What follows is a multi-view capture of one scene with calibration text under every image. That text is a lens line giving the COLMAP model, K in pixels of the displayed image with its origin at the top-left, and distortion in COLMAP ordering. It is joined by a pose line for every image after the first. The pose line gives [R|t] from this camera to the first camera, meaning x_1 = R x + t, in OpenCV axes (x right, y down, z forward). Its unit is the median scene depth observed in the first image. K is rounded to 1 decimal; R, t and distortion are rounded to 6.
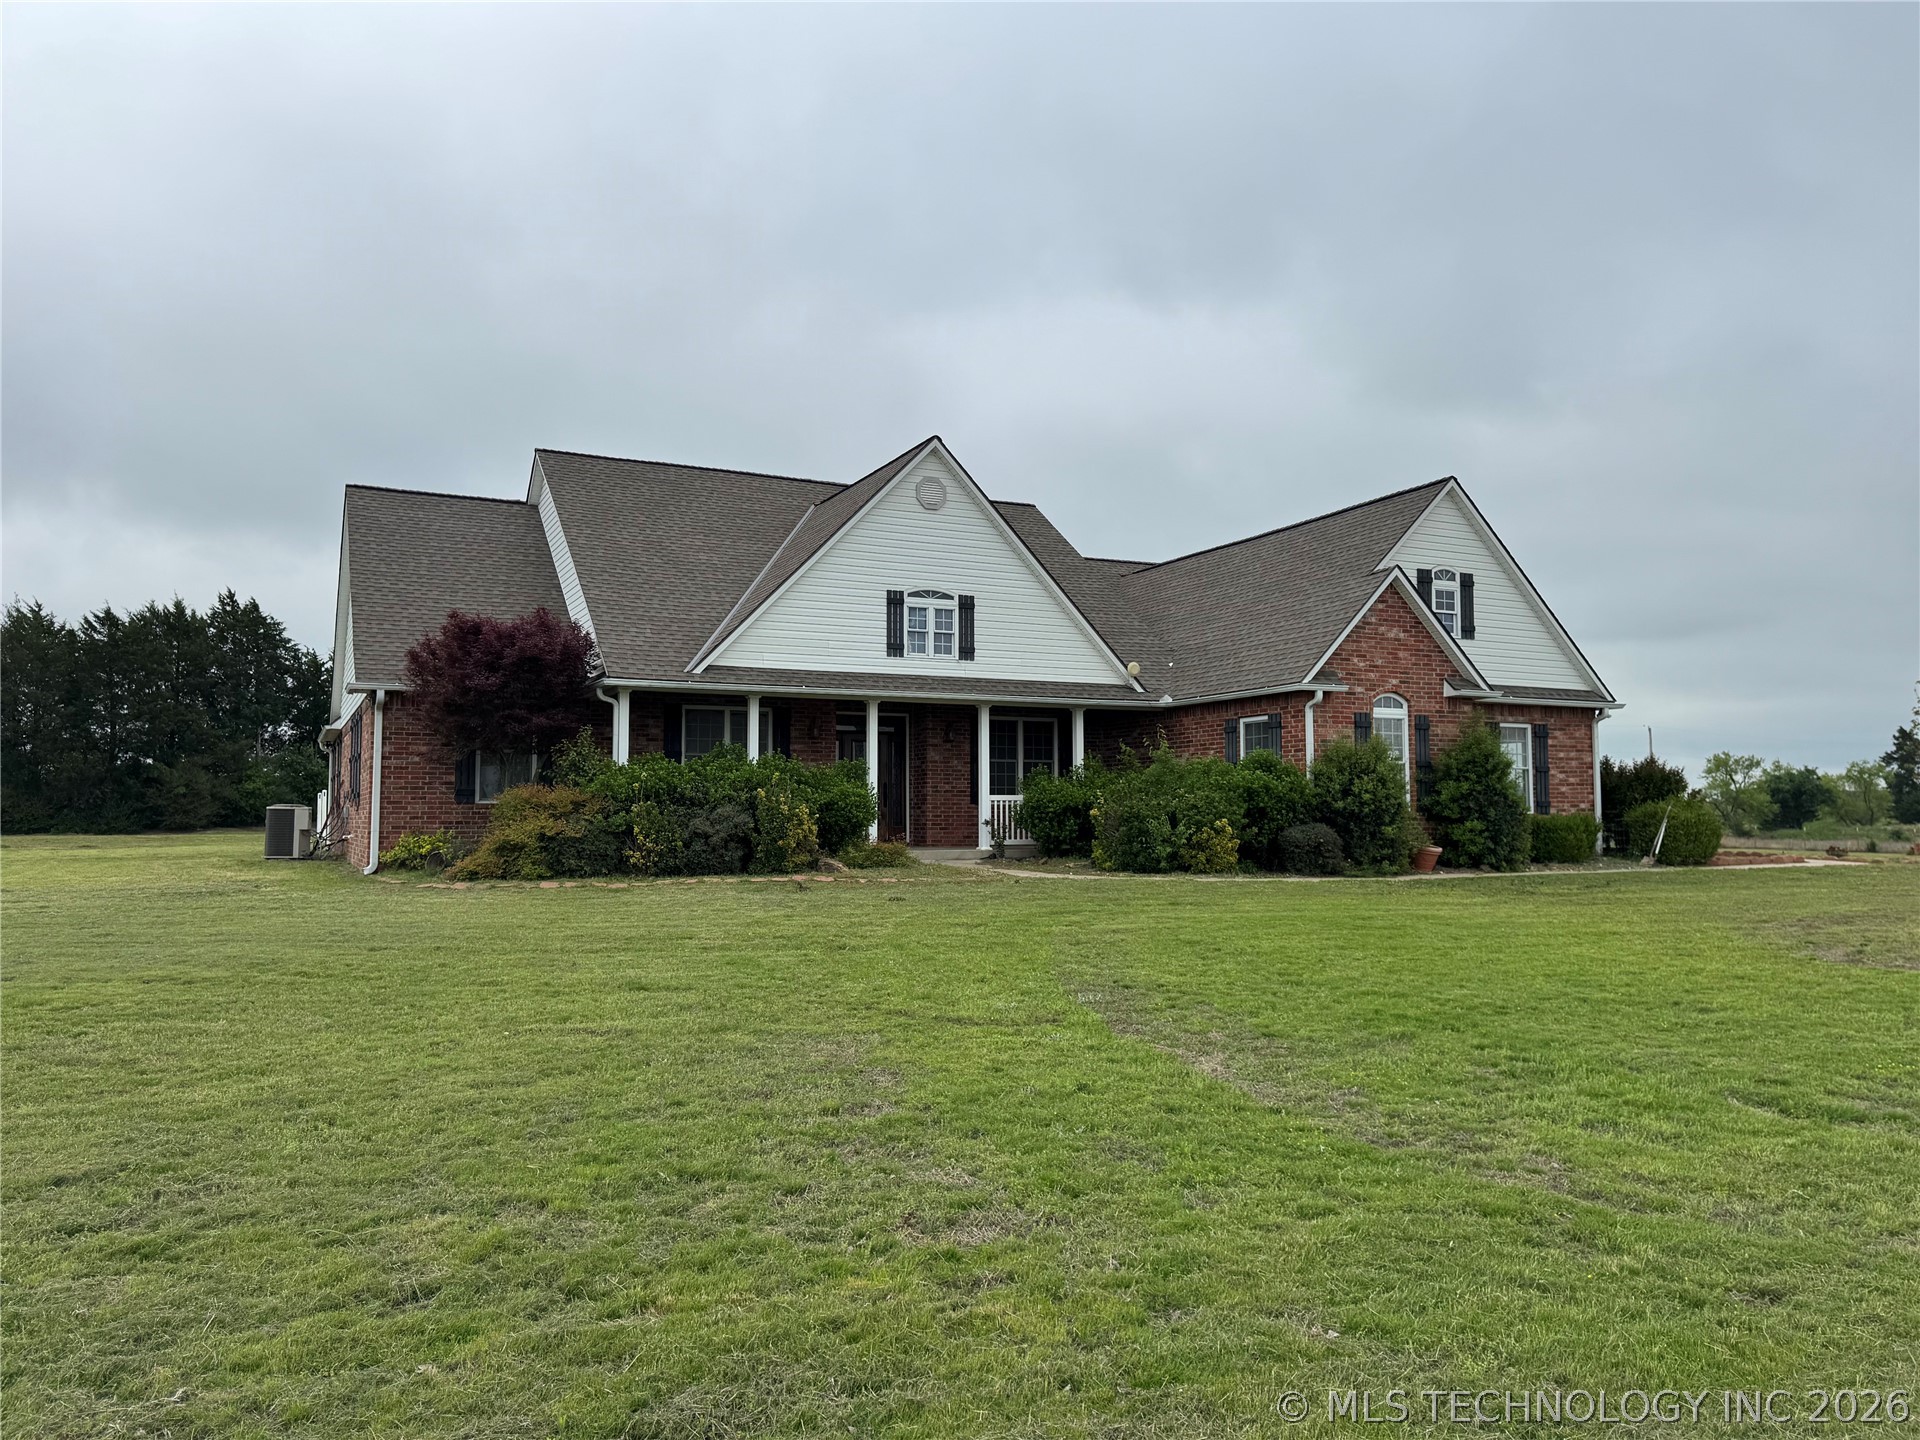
lens RADIAL K [[1419.7, 0, 941.2], [0, 1419.7, 716.2], [0, 0, 1]] dist [0.060954, -0.056104]
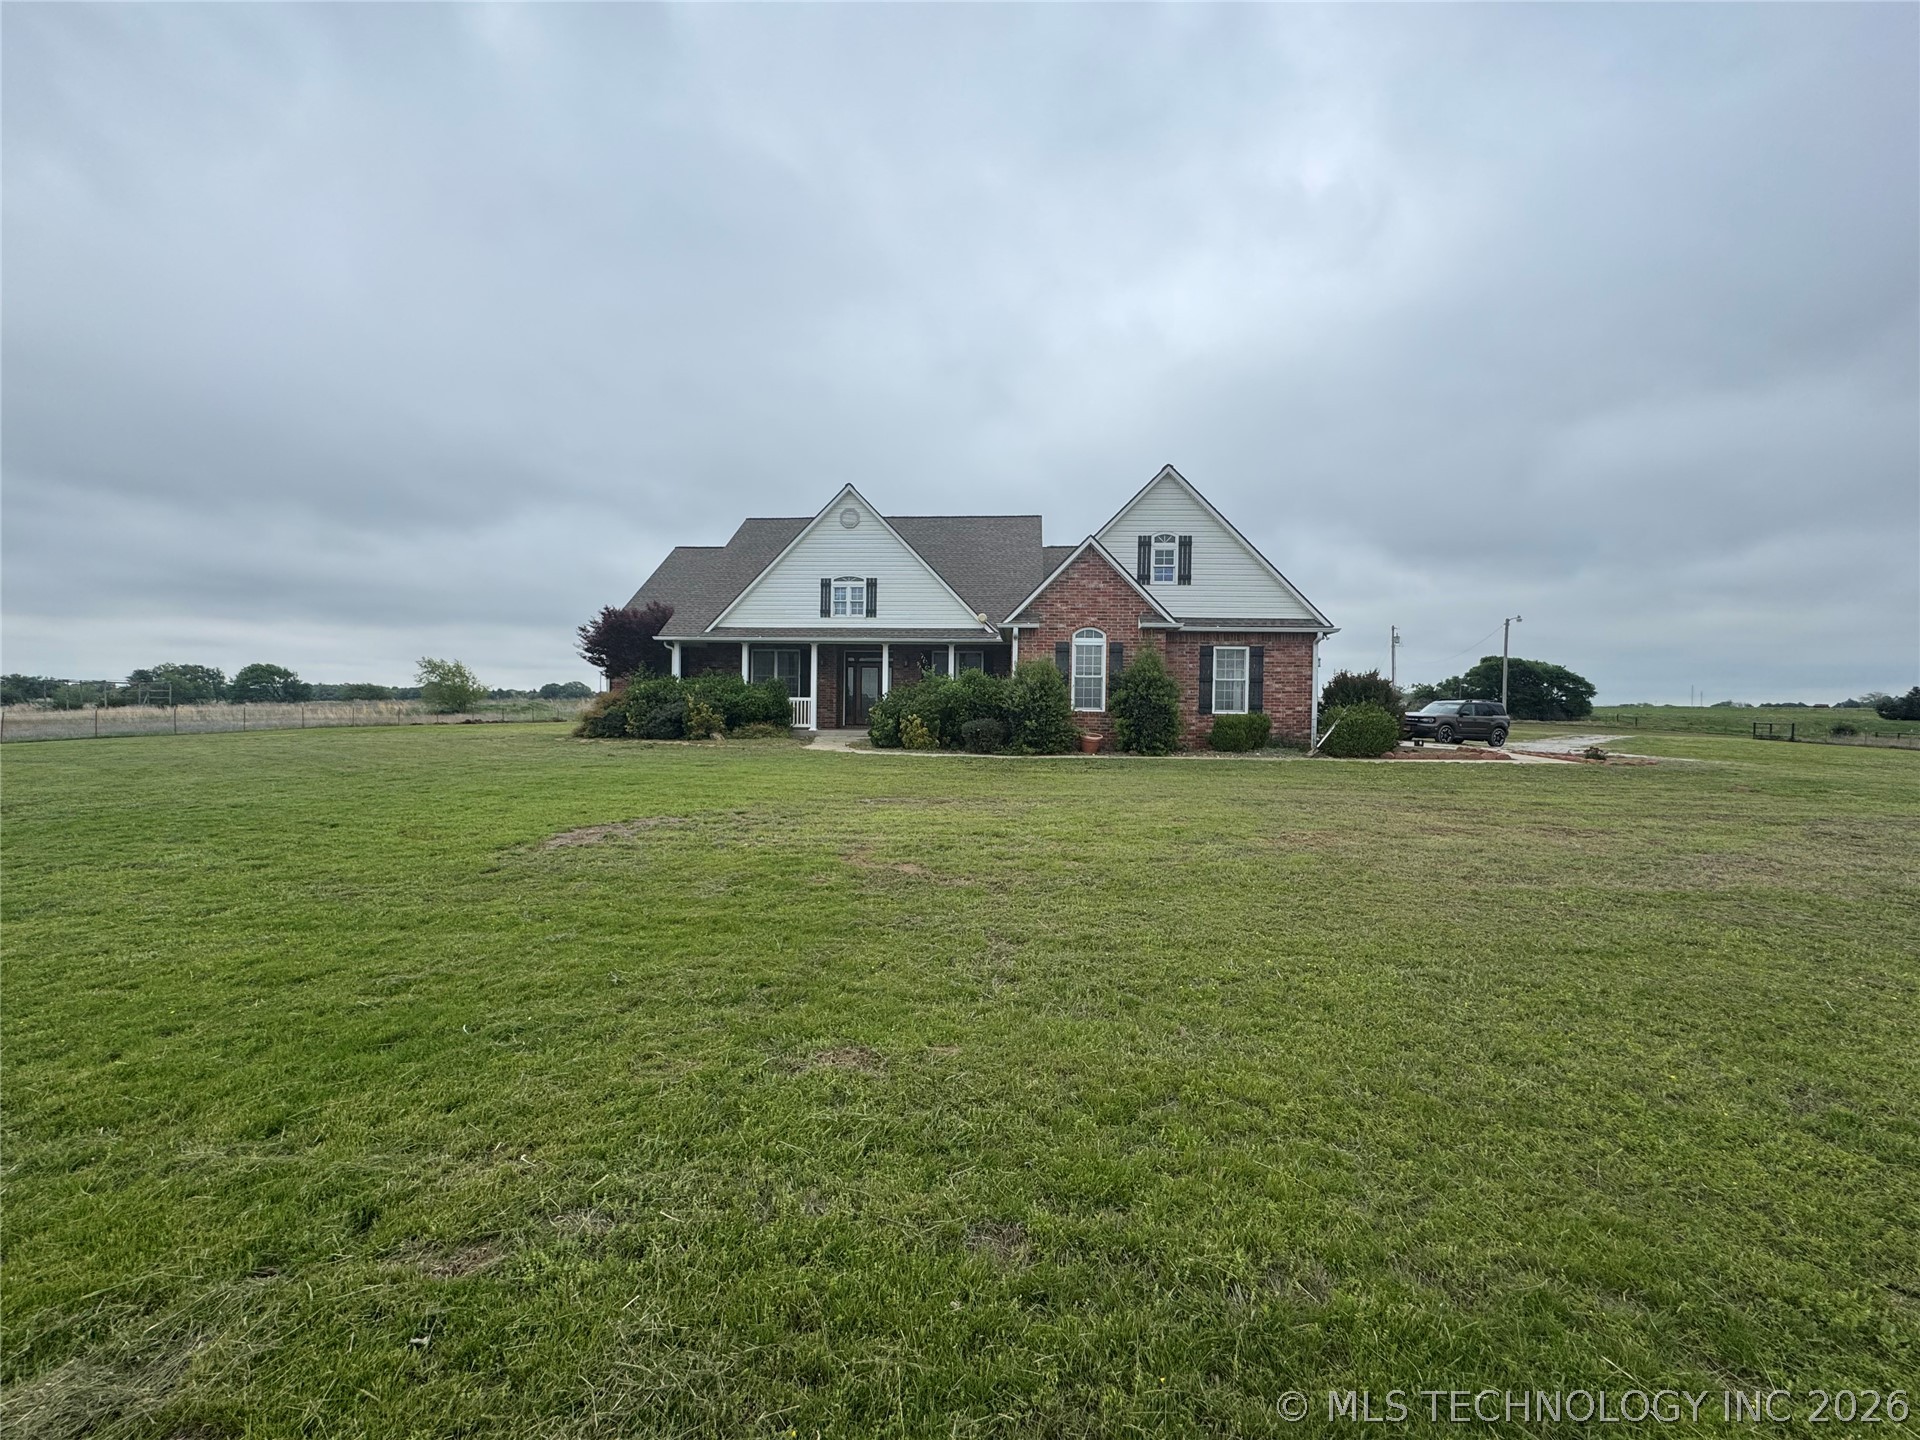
lens RADIAL K [[766.0, 0, 965.4], [0, 766.0, 719.5], [0, 0, 1]] dist [-0.004124, 0.000294]
pose [[0.870531, 0.018966, -0.491748, 0.600054], [0.021280, 0.996872, 0.076120, 0.014968], [0.491653, -0.076729, 0.867404, 0.284604]]
